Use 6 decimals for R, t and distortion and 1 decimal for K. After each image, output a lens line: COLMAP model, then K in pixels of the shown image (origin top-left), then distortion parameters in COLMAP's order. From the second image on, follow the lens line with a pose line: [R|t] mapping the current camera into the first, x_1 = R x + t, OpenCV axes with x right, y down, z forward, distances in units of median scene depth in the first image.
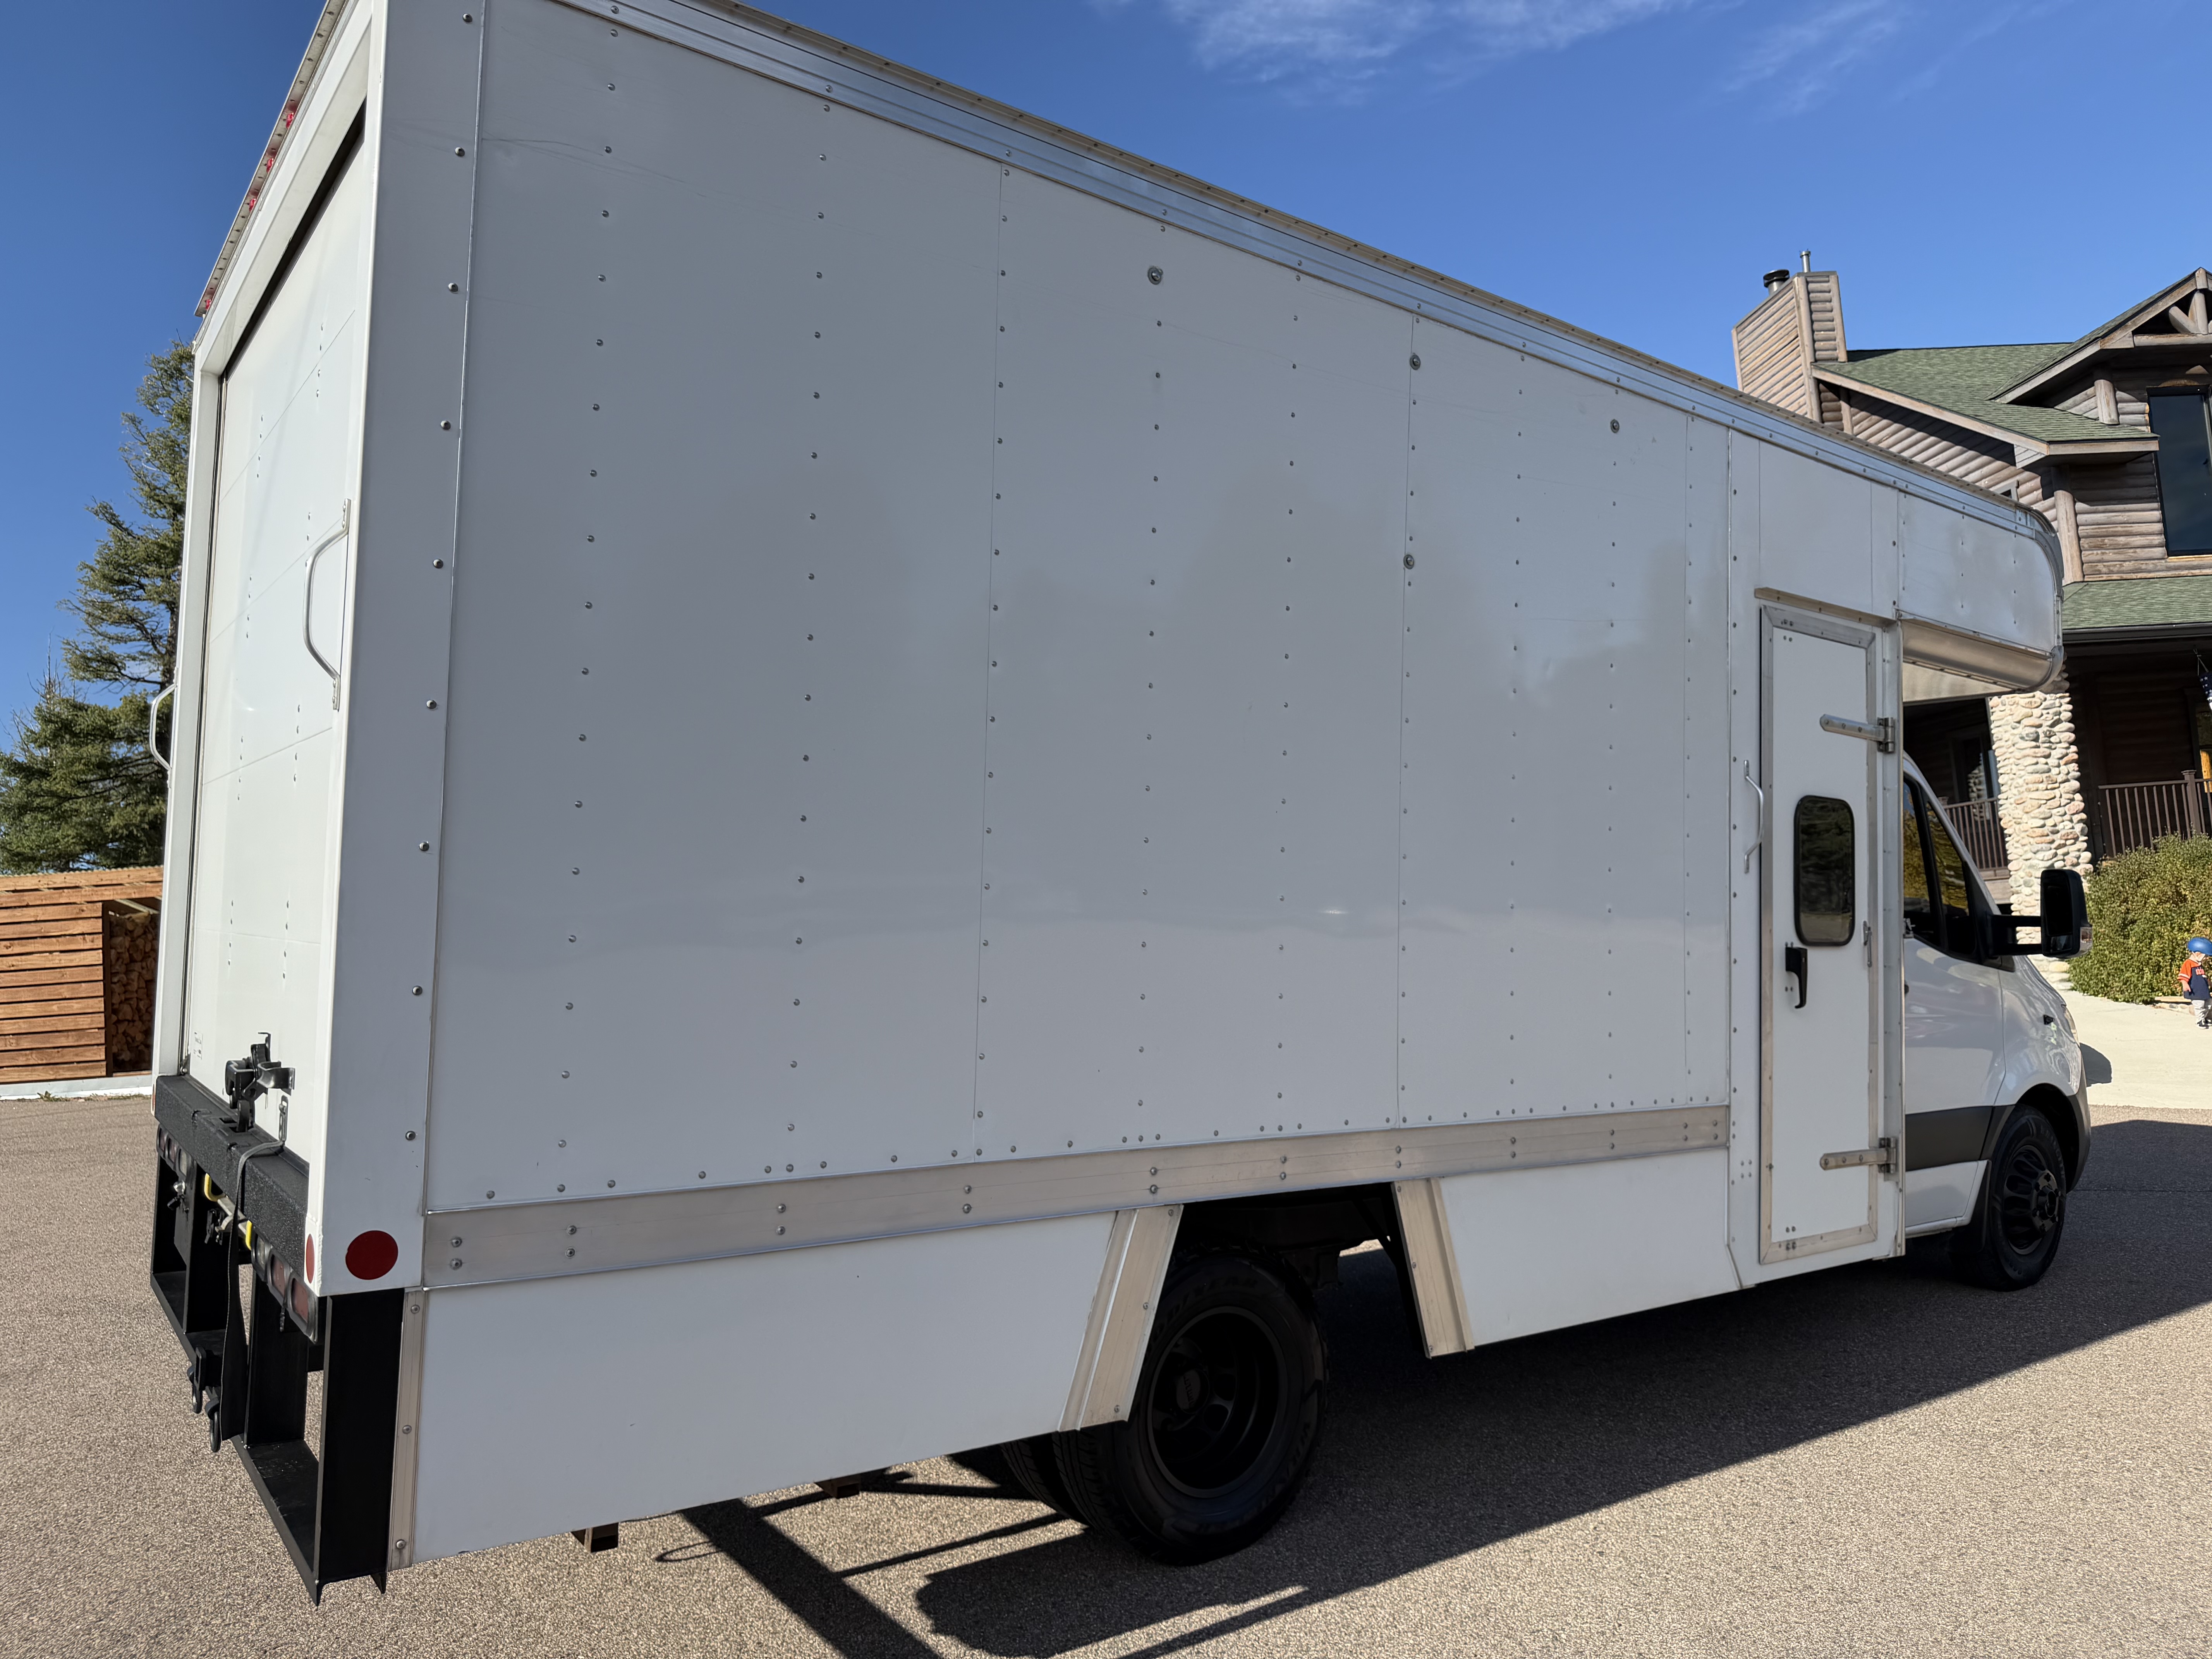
lens RADIAL K [[1552.6, 0, 1106.0], [0, 1552.6, 829.5], [0, 0, 1]] dist [0.020914, -0.003185]
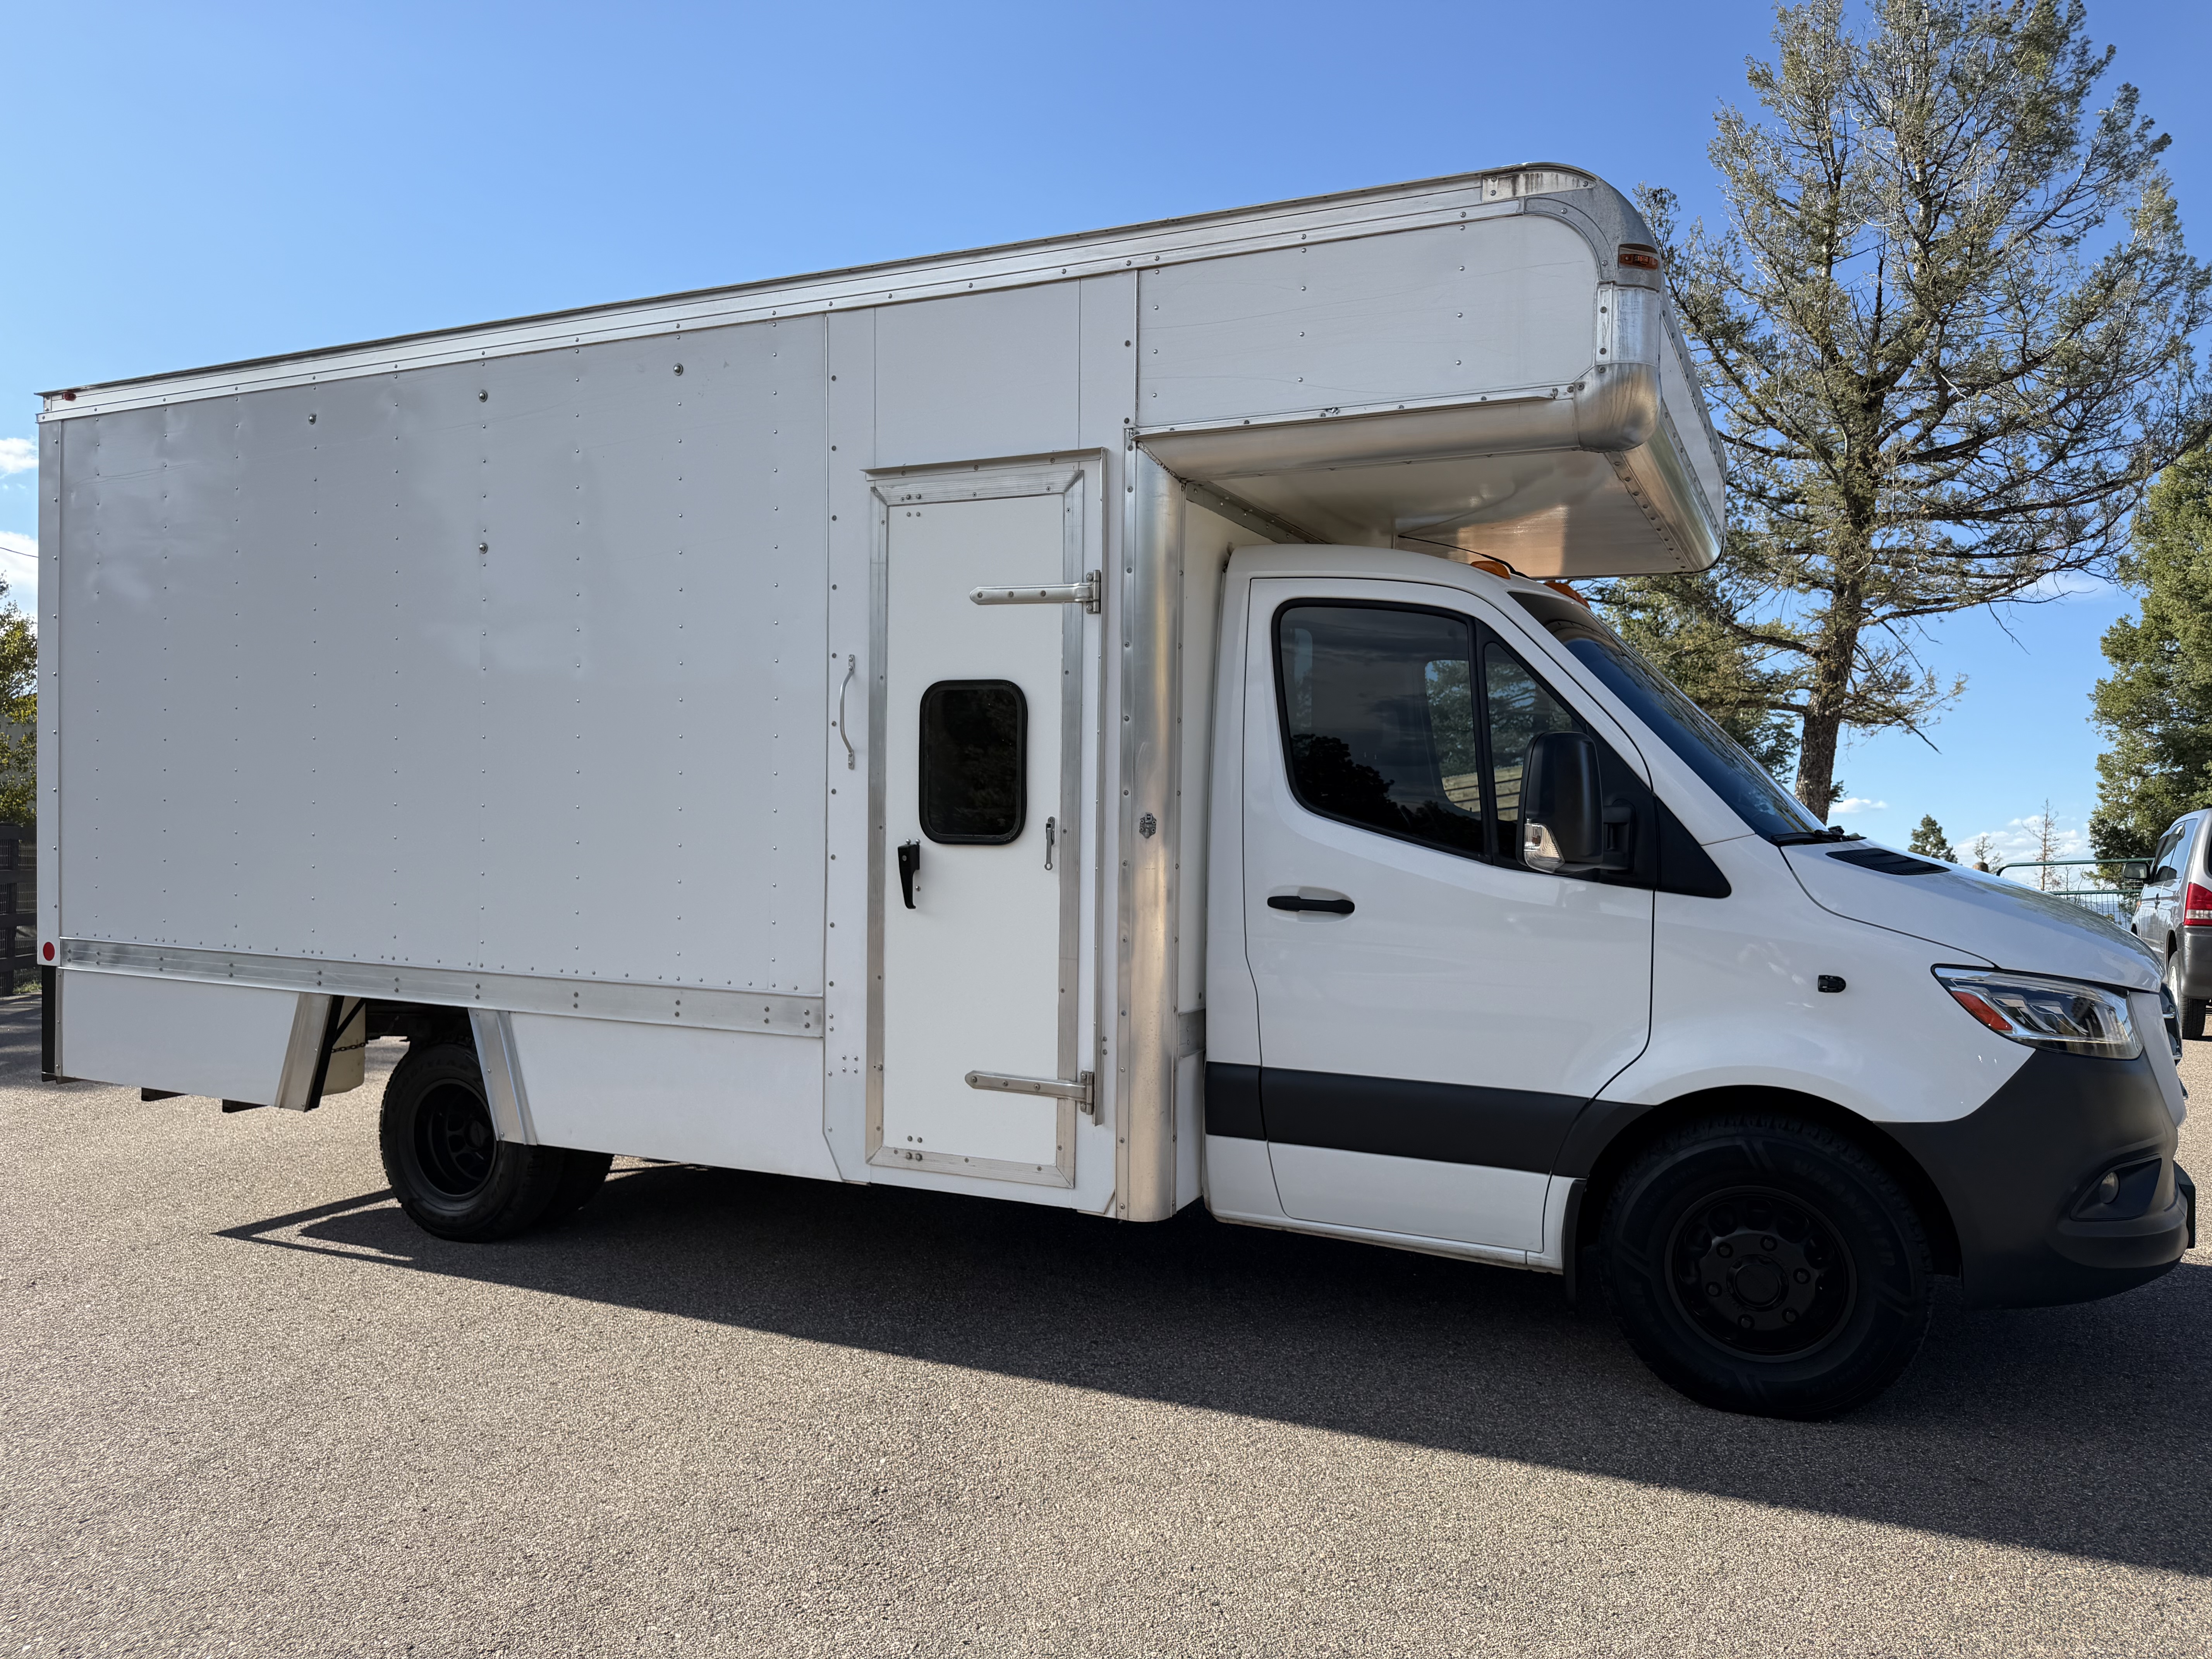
lens RADIAL K [[1543.6, 0, 1106.5], [0, 1543.6, 805.1], [0, 0, 1]] dist [0.054498, -0.001434]
pose [[0.486038, -0.003842, -0.873929, 1.358314], [0.053312, 0.998258, 0.025261, 0.035218], [0.872310, -0.058869, 0.485396, 0.671429]]
